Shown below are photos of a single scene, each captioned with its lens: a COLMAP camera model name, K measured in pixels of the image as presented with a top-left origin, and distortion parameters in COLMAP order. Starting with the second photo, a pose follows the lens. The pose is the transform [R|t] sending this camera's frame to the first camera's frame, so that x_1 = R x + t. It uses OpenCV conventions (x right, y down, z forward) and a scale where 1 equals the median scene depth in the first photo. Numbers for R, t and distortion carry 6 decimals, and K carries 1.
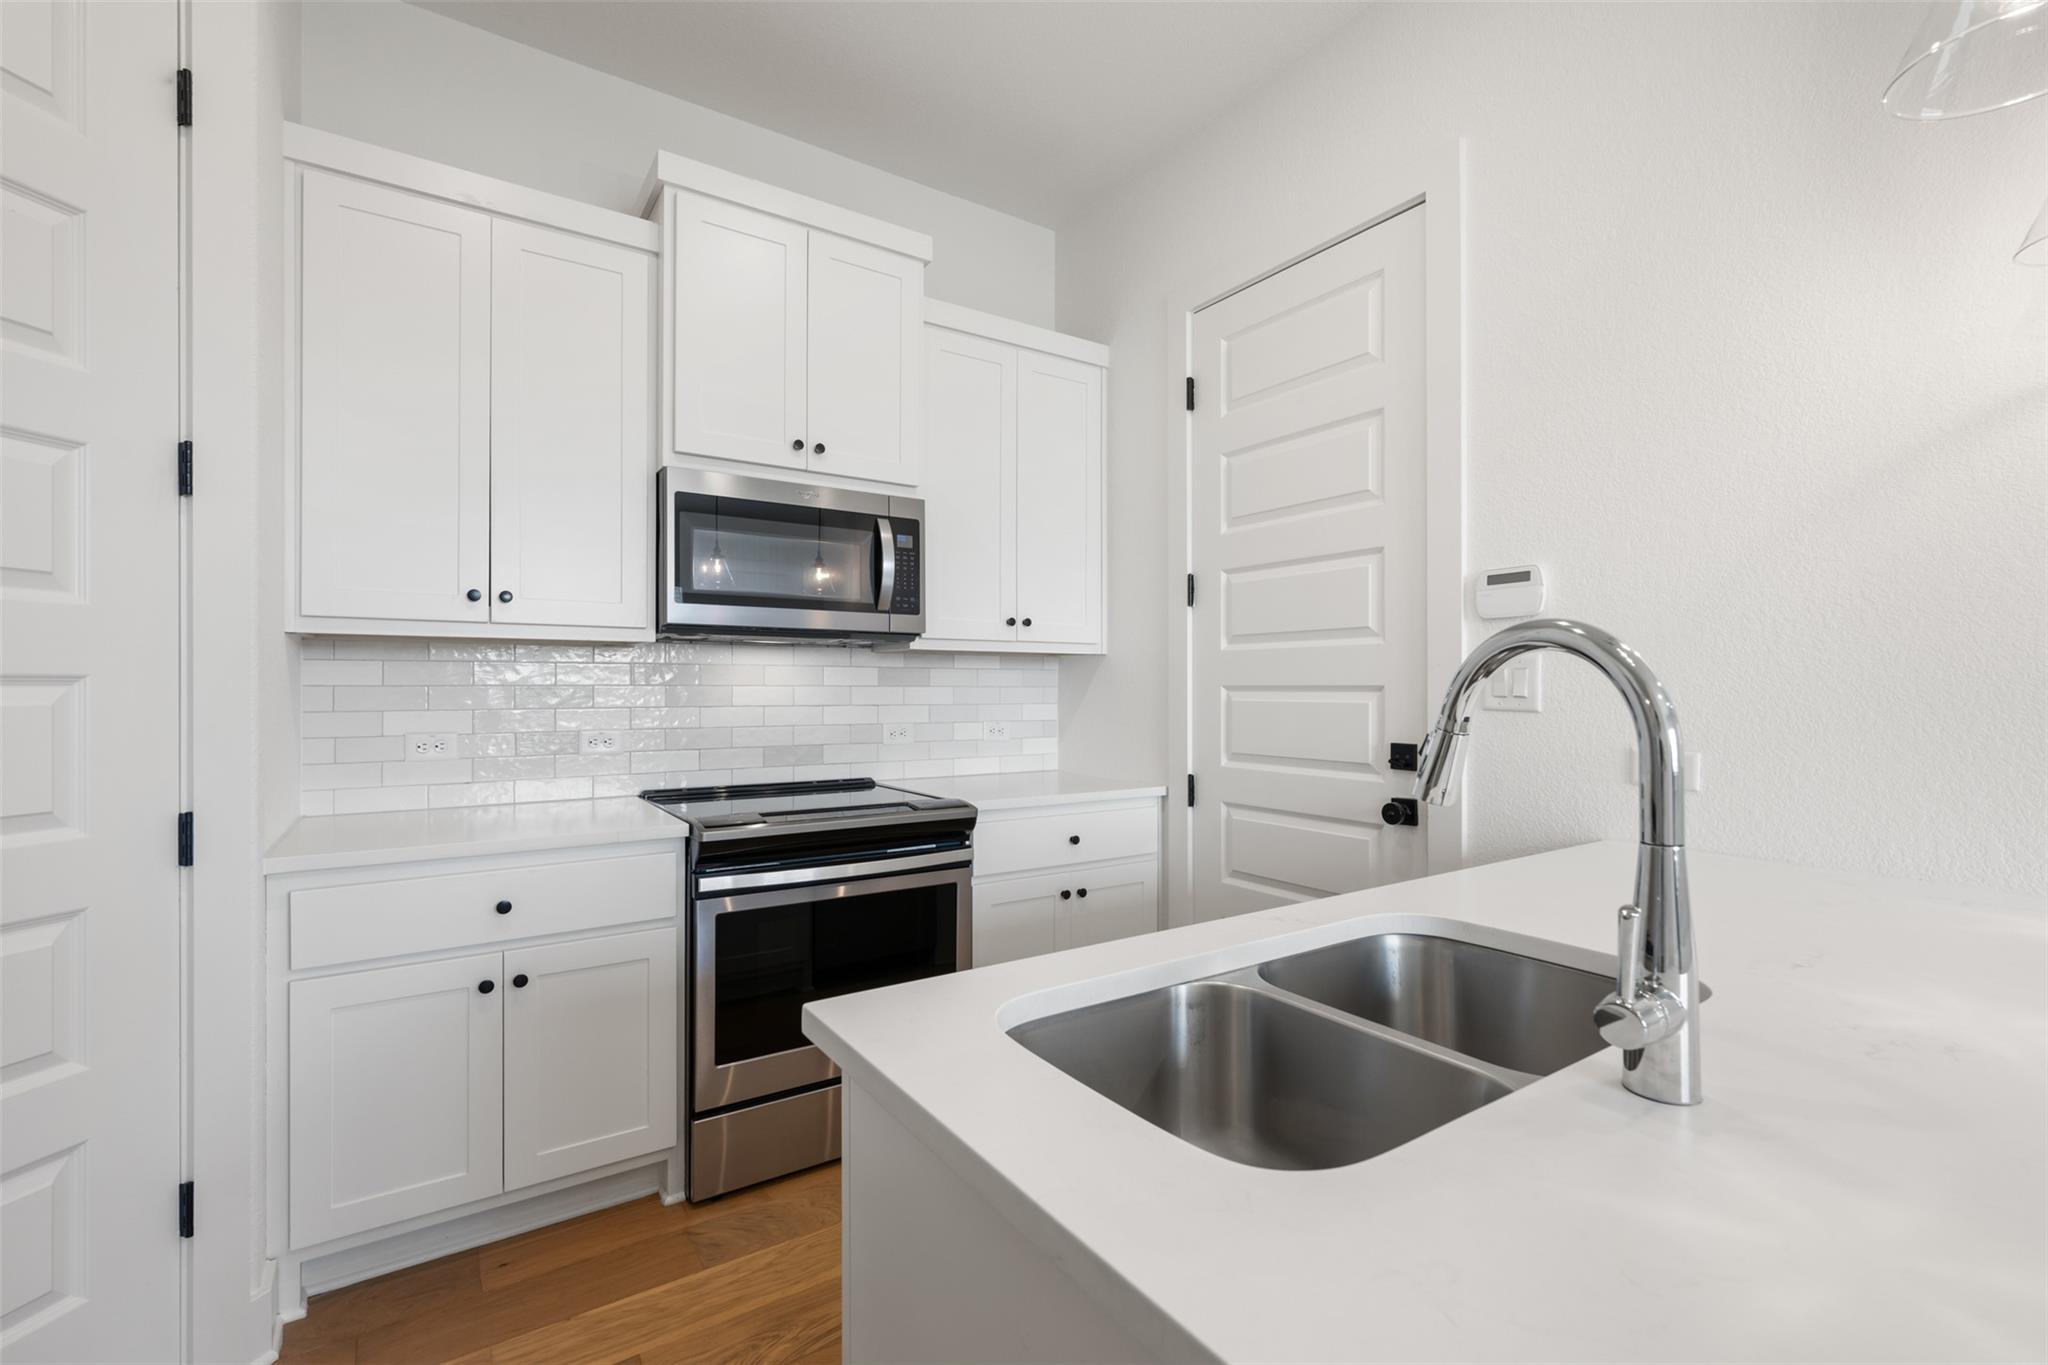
lens RADIAL K [[891.2, 0, 1019.4], [0, 891.2, 685.9], [0, 0, 1]] dist [-0.001771, 0.000608]
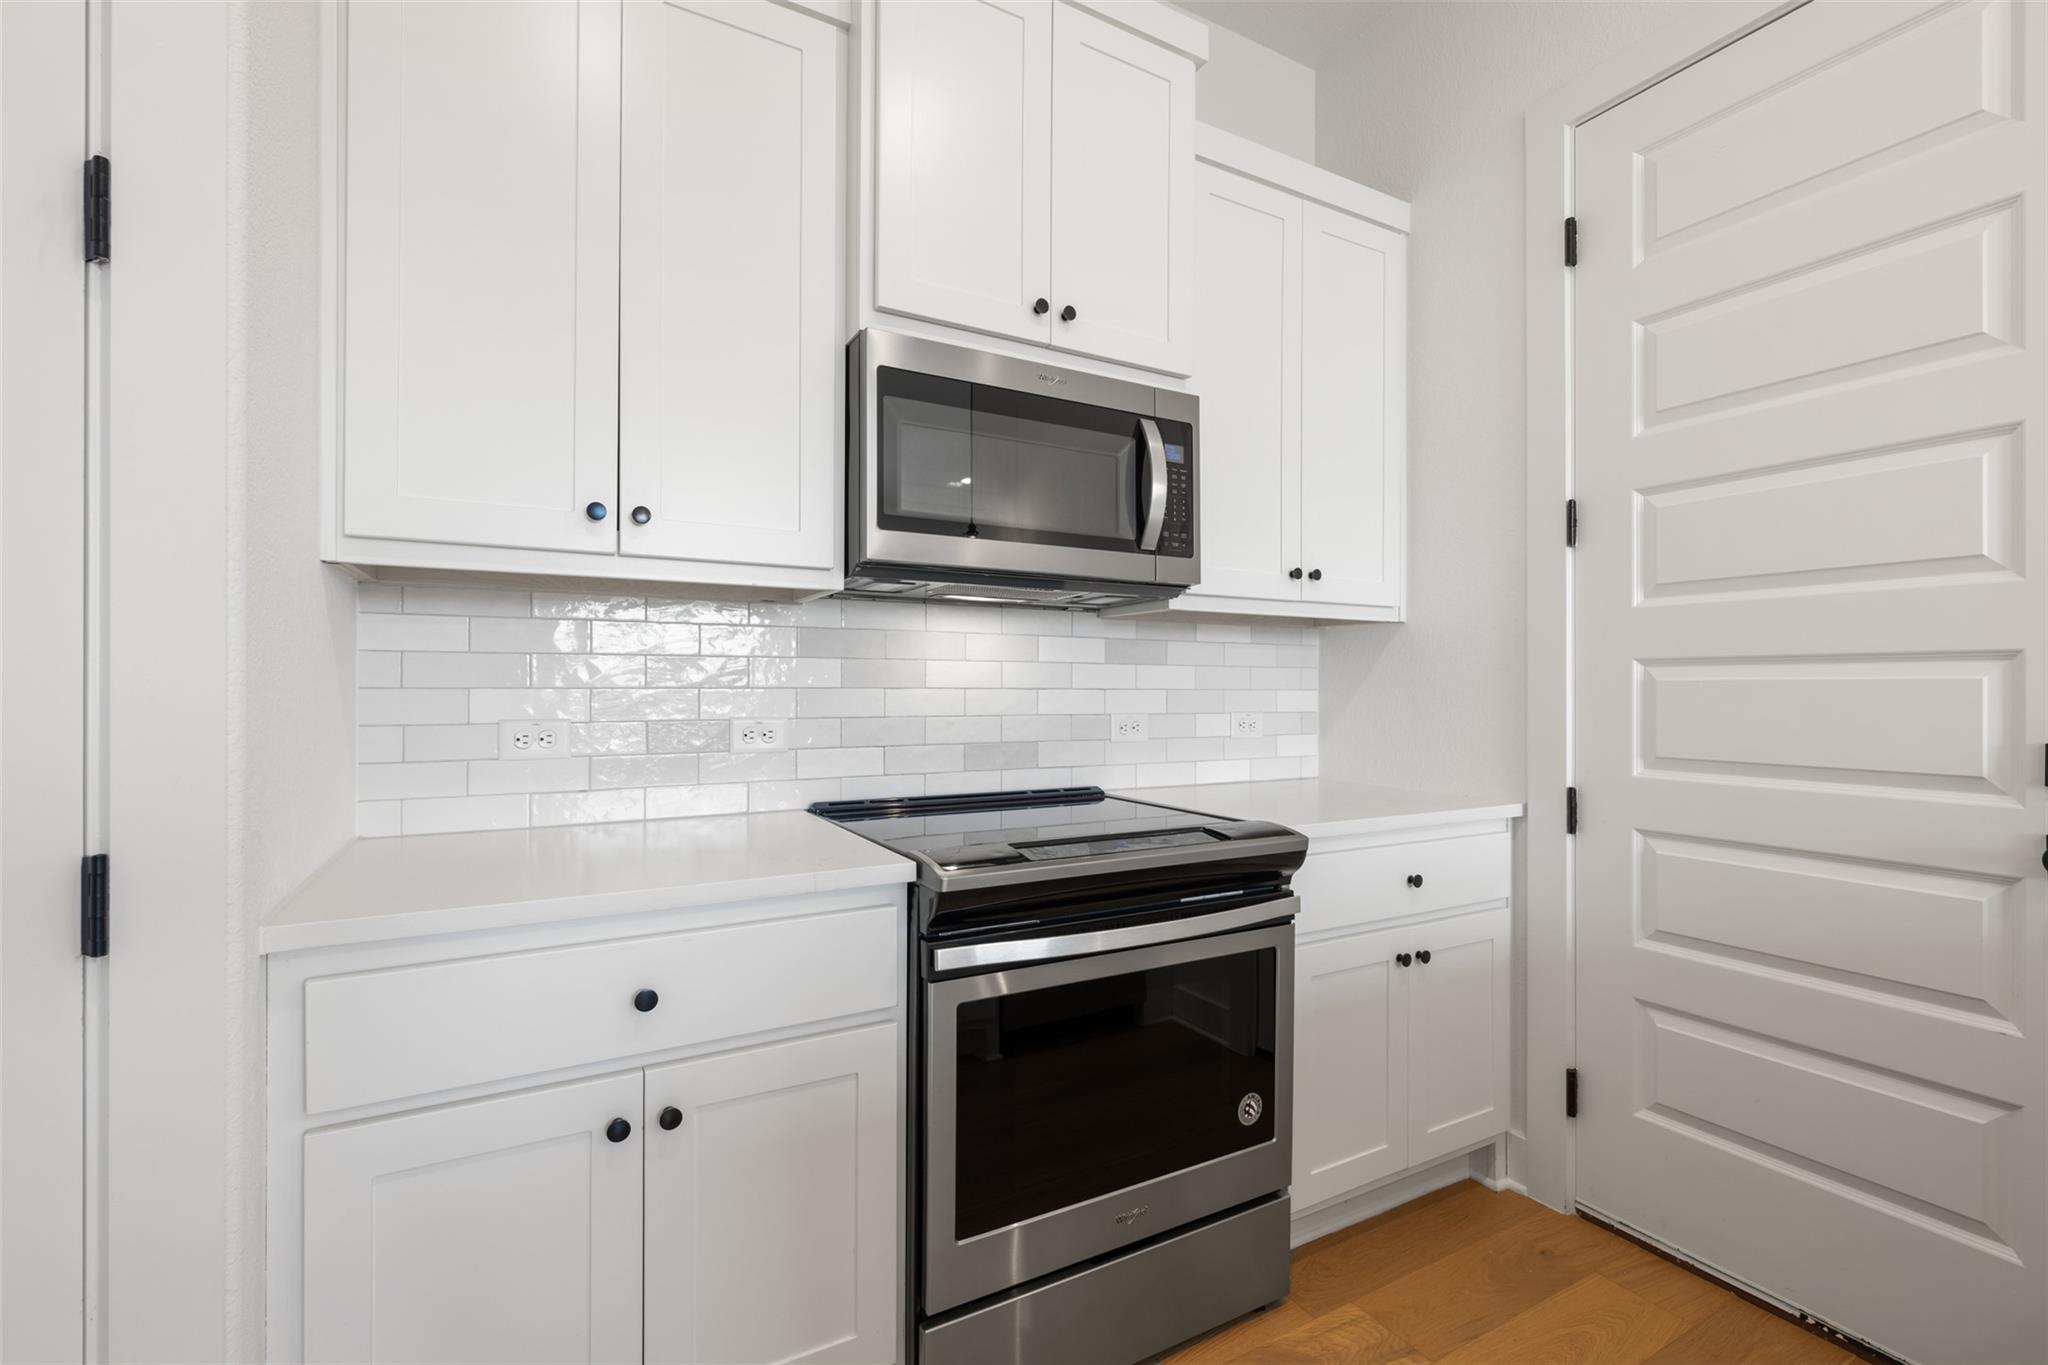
lens RADIAL K [[891.2, 0, 1020.8], [0, 891.2, 684.9], [0, 0, 1]] dist [-0.001771, 0.000608]
pose [[0.996466, 0.001803, -0.083977, -0.207225], [-0.001960, 0.999996, -0.001784, 0.024436], [0.083973, 0.001942, 0.996466, 0.314074]]
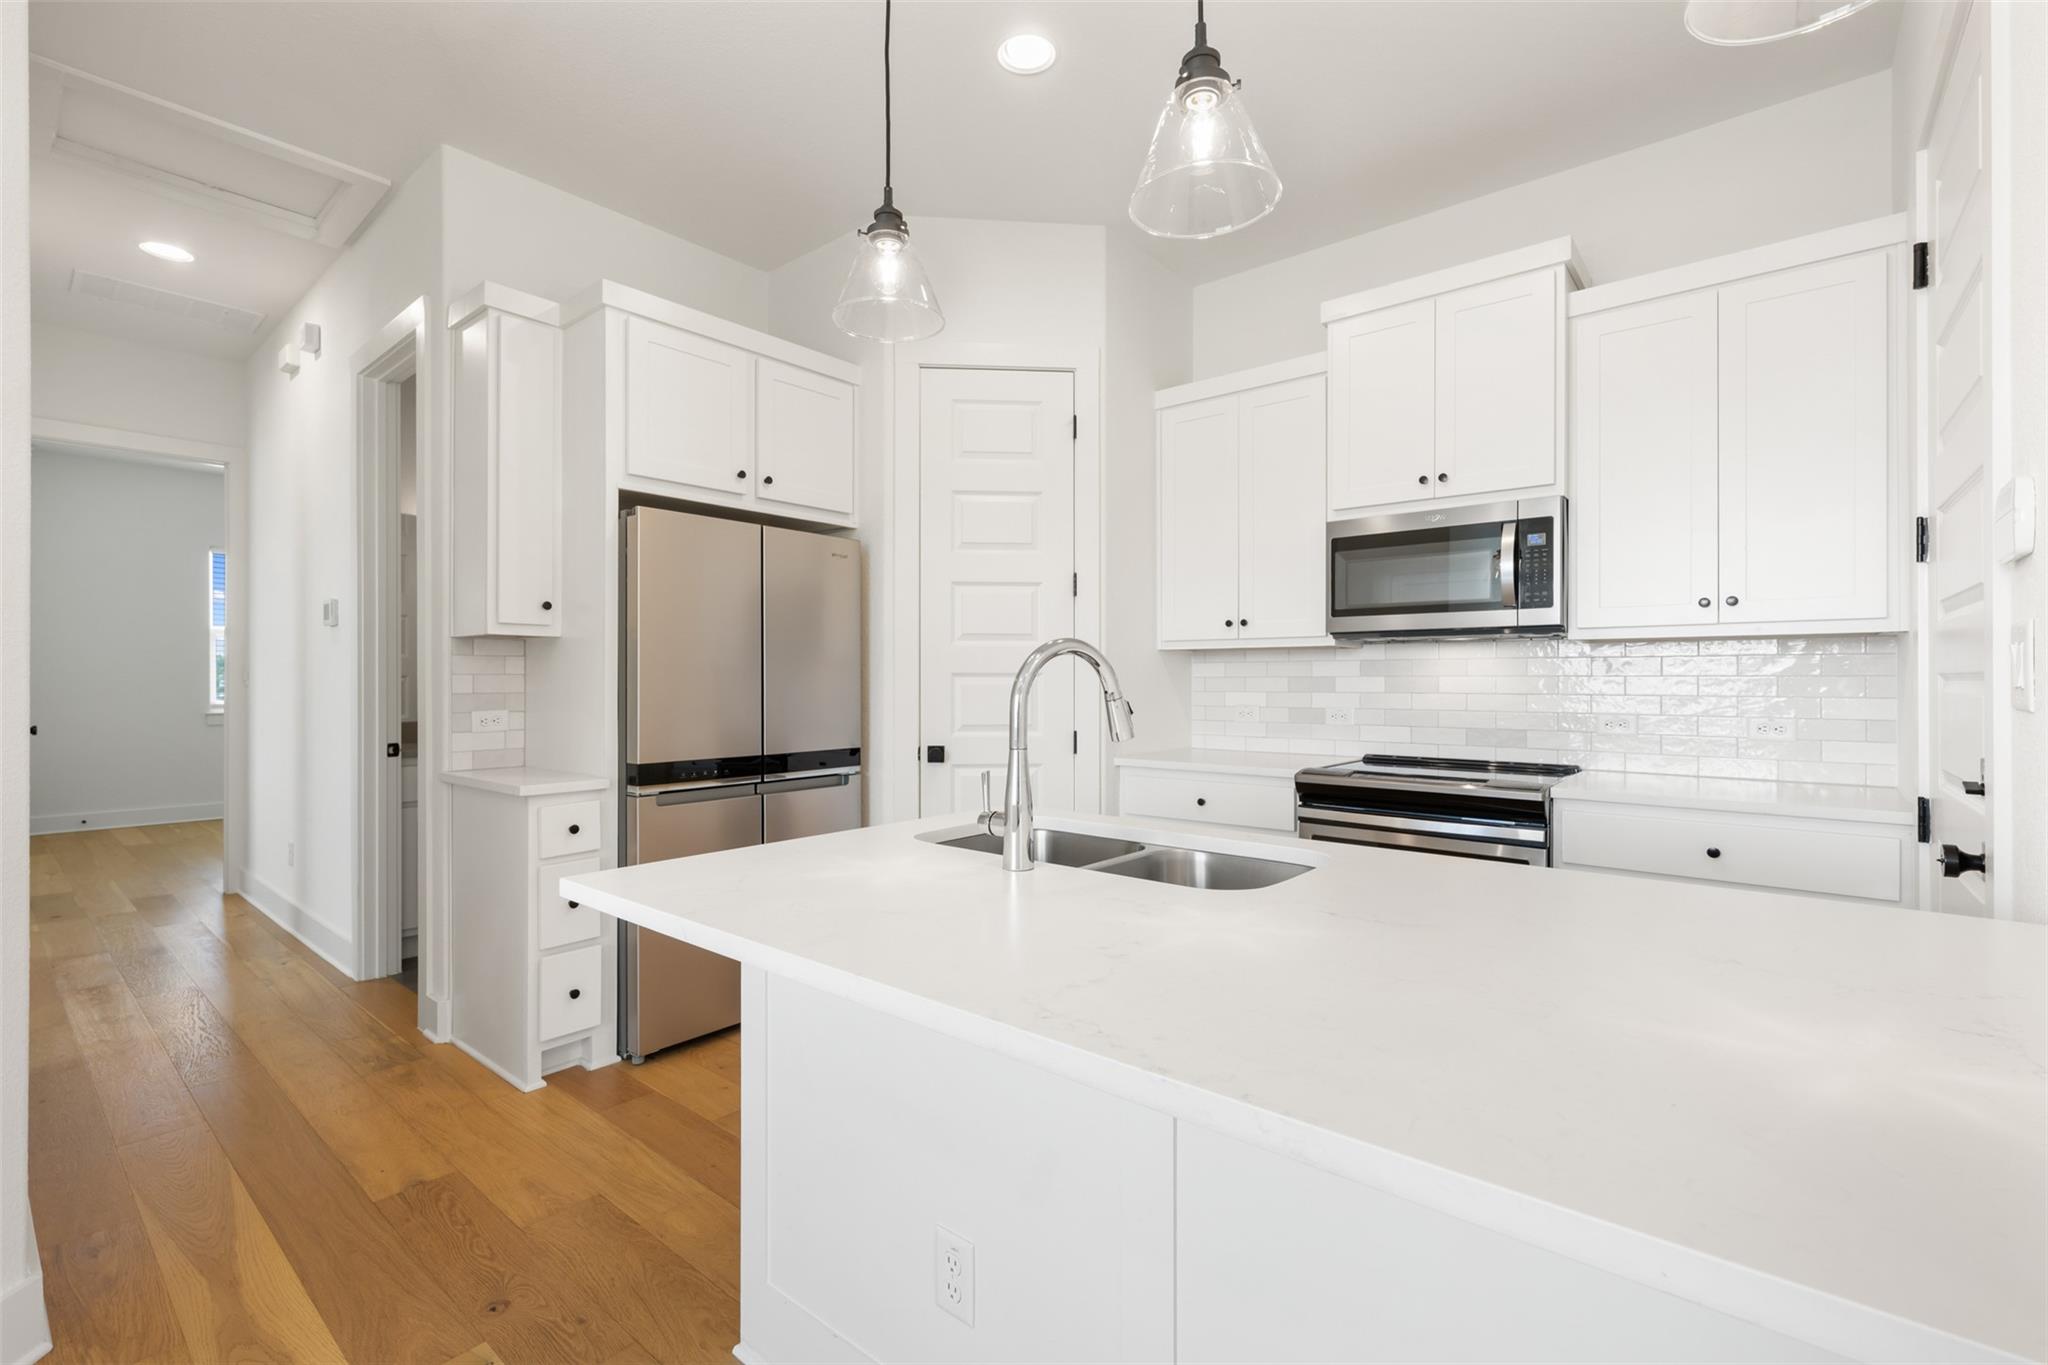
lens RADIAL K [[891.2, 0, 1022.6], [0, 891.2, 678.2], [0, 0, 1]] dist [-0.001771, 0.000608]
pose [[0.281904, -0.002470, -0.959439, 0.782653], [0.001467, 0.999997, -0.002144, 0.004627], [0.959441, -0.000803, 0.281907, 0.123115]]
